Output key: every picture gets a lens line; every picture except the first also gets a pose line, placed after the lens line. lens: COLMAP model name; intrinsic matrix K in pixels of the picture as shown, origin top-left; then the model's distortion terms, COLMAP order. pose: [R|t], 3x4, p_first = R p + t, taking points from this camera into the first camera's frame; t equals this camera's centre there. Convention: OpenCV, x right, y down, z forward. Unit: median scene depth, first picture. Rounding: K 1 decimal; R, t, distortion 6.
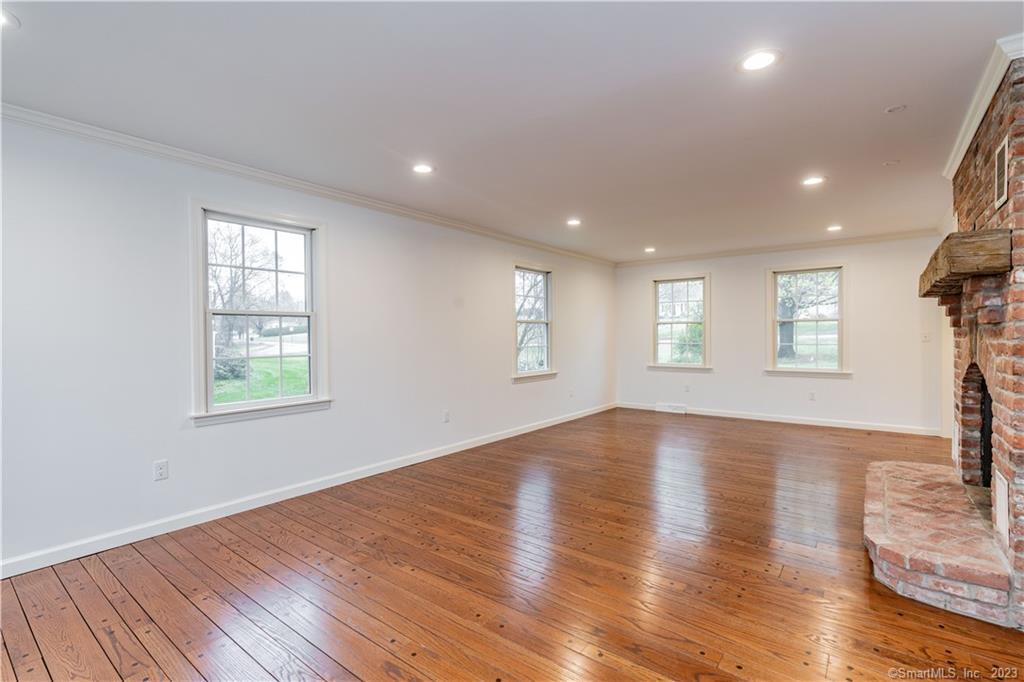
lens RADIAL K [[467.3, 0, 508.3], [0, 467.3, 342.0], [0, 0, 1]] dist [-0.015260, 0.005086]
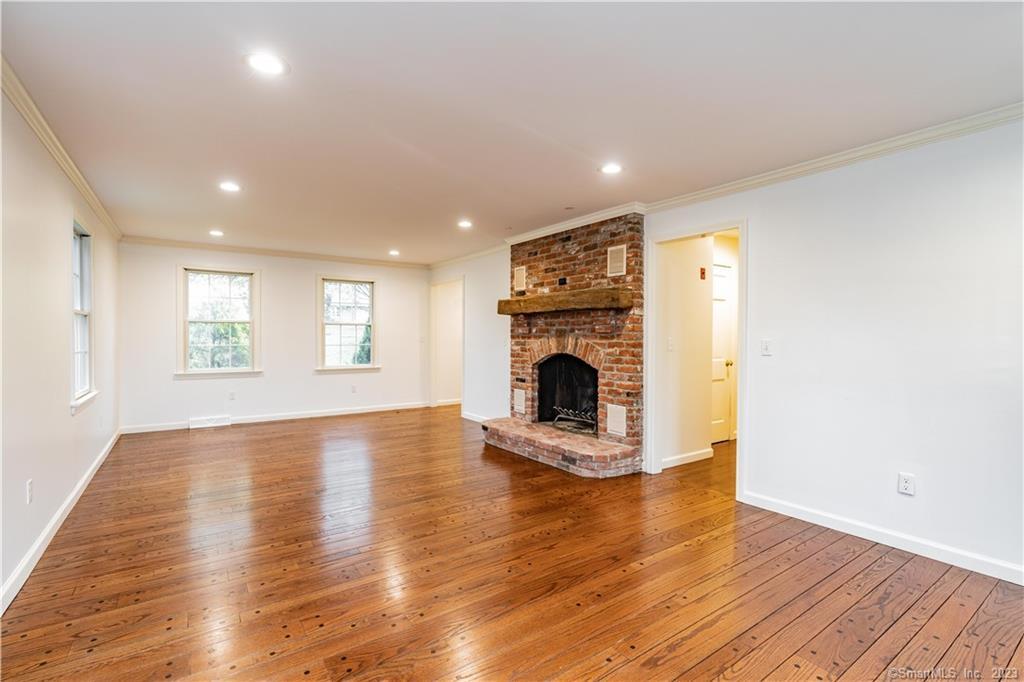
lens RADIAL K [[467.3, 0, 517.9], [0, 467.3, 337.5], [0, 0, 1]] dist [-0.015260, 0.005086]
pose [[0.295160, 0.005798, 0.955430, -0.386552], [0.006891, 0.999943, -0.008197, -0.001000], [-0.955423, 0.009004, 0.295103, 0.285320]]
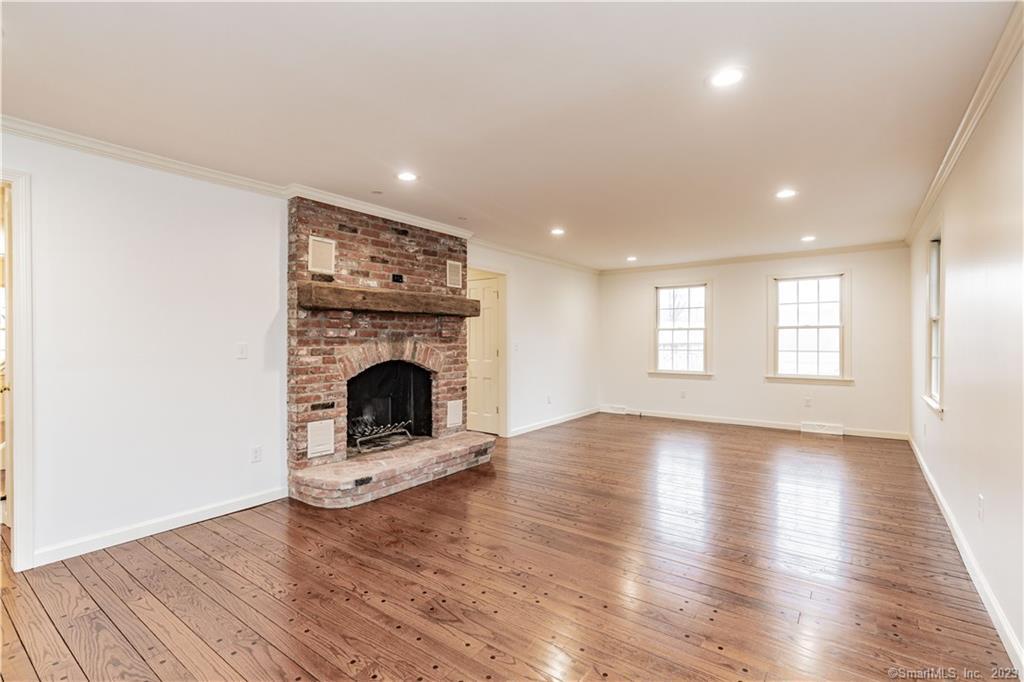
lens RADIAL K [[467.3, 0, 511.1], [0, 467.3, 338.6], [0, 0, 1]] dist [-0.015260, 0.005086]
pose [[-0.999900, 0.010498, -0.009427, 0.262388], [0.010386, 0.999875, 0.011904, -0.019716], [0.009551, 0.011805, -0.999885, 1.189029]]
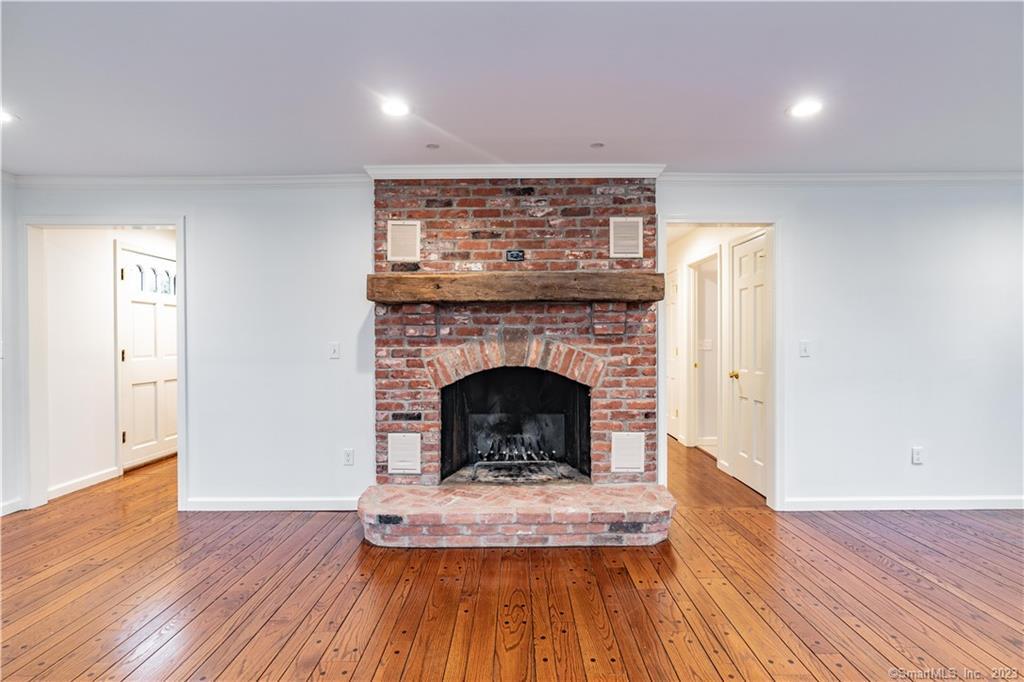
lens RADIAL K [[467.3, 0, 514.2], [0, 467.3, 339.2], [0, 0, 1]] dist [-0.015260, 0.005086]
pose [[-0.601189, 0.009451, 0.799051, 0.002912], [0.021293, 0.999764, 0.004196, -0.012950], [-0.798823, 0.019537, -0.601249, 0.782083]]
